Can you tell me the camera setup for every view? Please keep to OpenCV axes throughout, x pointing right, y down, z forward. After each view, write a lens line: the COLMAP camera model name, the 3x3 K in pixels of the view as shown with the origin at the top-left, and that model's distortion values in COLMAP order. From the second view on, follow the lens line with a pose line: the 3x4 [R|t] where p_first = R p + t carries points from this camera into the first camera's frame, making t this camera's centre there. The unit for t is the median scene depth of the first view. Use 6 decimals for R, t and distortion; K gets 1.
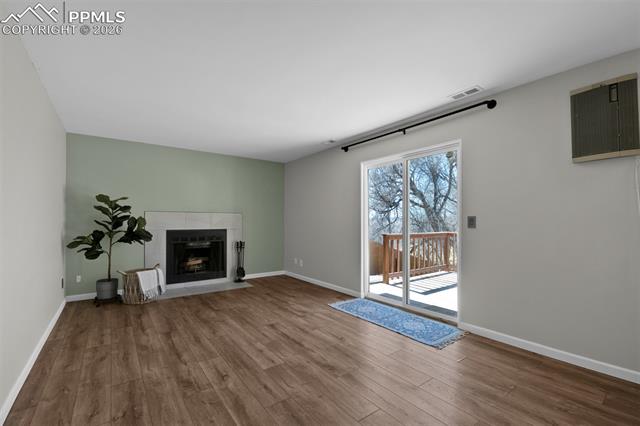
lens RADIAL K [[280.0, 0, 325.2], [0, 280.0, 222.7], [0, 0, 1]] dist [-0.000385, -0.012087]
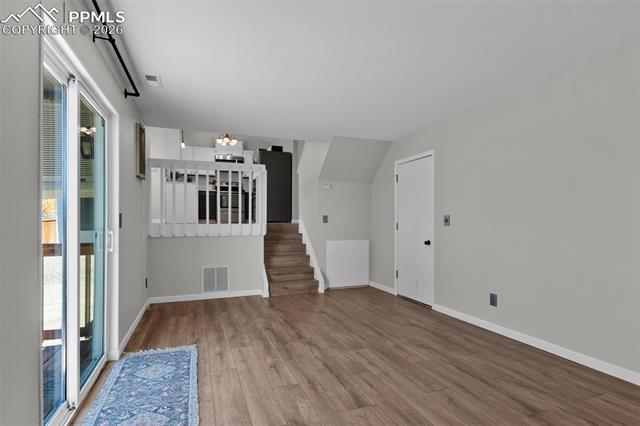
lens RADIAL K [[335.8, 0, 319.6], [0, 335.8, 220.9], [0, 0, 1]] dist [0.001998, -0.000292]
pose [[-0.955786, -0.006025, 0.294001, -0.326818], [-0.004562, 0.999974, 0.005662, -0.007923], [-0.294028, 0.004070, -0.955788, 1.759615]]
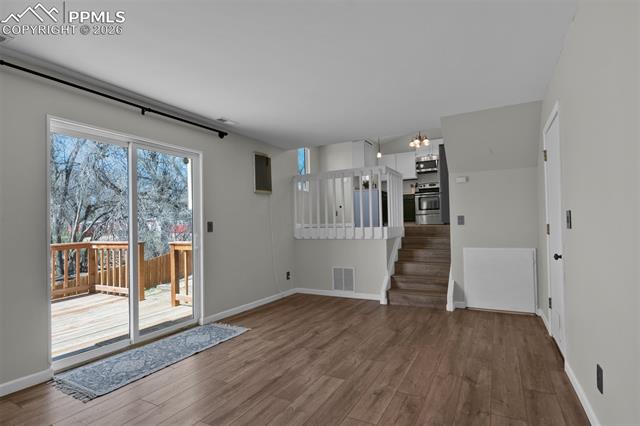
lens RADIAL K [[324.1, 0, 320.6], [0, 324.1, 221.3], [0, 0, 1]] dist [0.015312, -0.012375]
pose [[-0.407233, 0.012667, 0.913236, -0.888695], [0.020157, 0.999785, -0.004879, -0.009245], [-0.913102, 0.016421, -0.407401, 1.120037]]
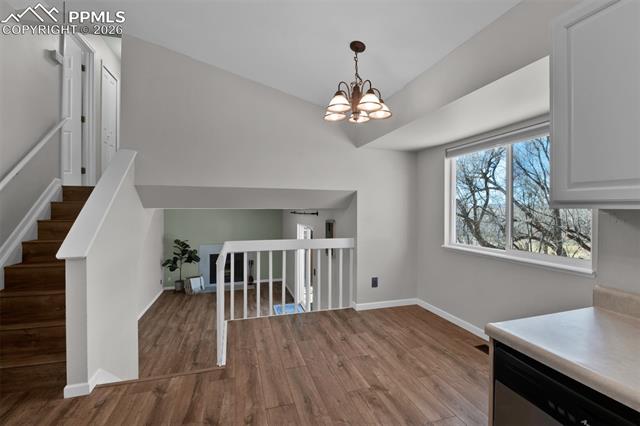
lens RADIAL K [[280.4, 0, 322.4], [0, 280.4, 215.8], [0, 0, 1]] dist [-0.010323, -0.000834]
pose [[0.939822, 0.008085, -0.341568, 1.193967], [-0.004005, 0.999912, 0.012650, -0.403122], [0.341640, -0.010521, 0.939772, -0.746118]]
